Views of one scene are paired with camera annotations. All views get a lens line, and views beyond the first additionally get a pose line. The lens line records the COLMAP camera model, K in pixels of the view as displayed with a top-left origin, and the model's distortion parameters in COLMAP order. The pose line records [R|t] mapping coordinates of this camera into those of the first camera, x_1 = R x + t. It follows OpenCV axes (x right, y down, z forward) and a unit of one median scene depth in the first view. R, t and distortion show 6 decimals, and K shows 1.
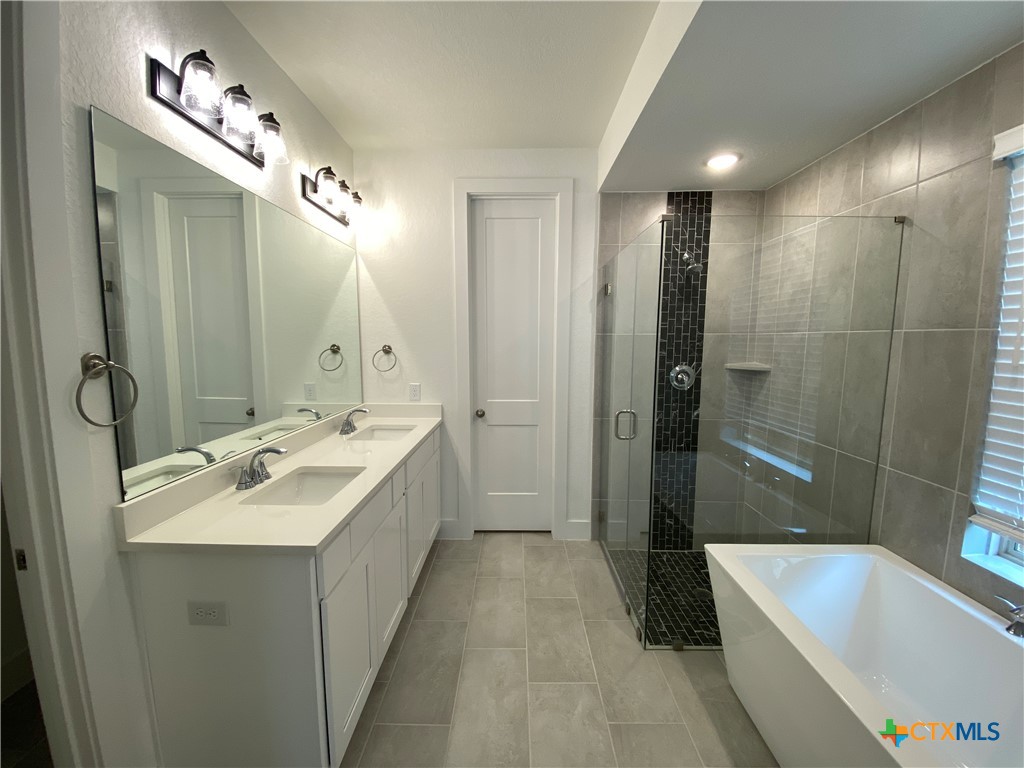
lens RADIAL K [[424.6, 0, 510.8], [0, 424.6, 386.2], [0, 0, 1]] dist [0.062187, -0.037160]
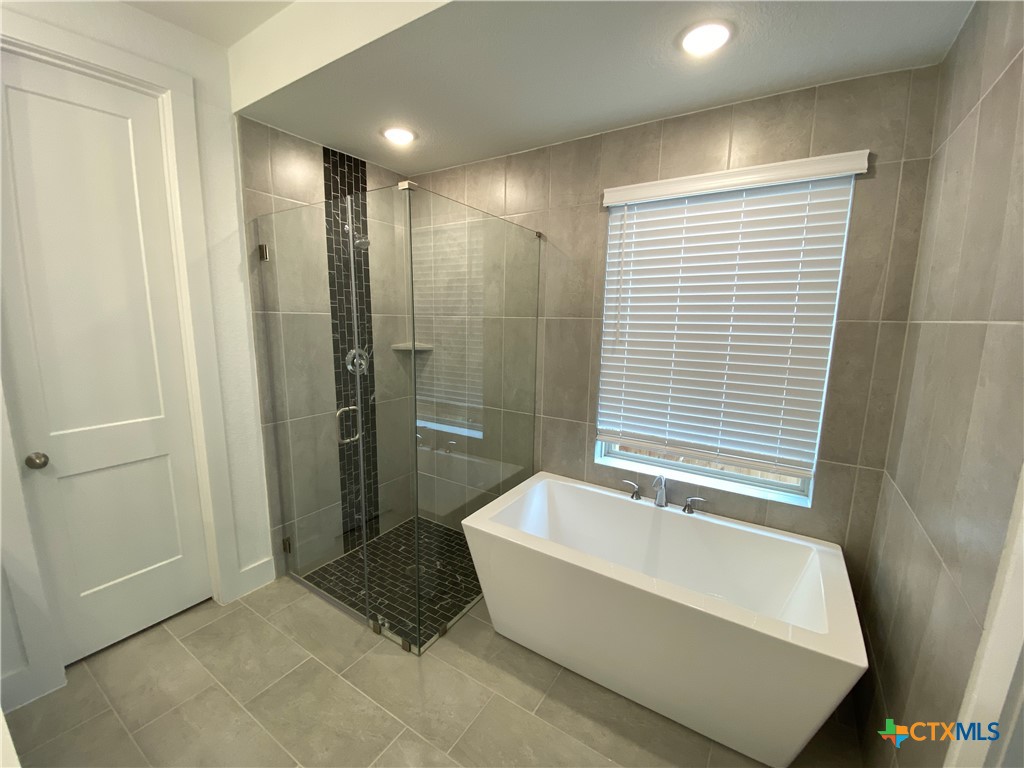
lens RADIAL K [[424.6, 0, 510.8], [0, 424.6, 386.2], [0, 0, 1]] dist [0.062187, -0.037160]
pose [[0.538577, -0.133141, 0.831990, -0.226207], [0.081620, 0.991037, 0.105757, -0.043840], [-0.838614, 0.010949, 0.544617, 0.245789]]
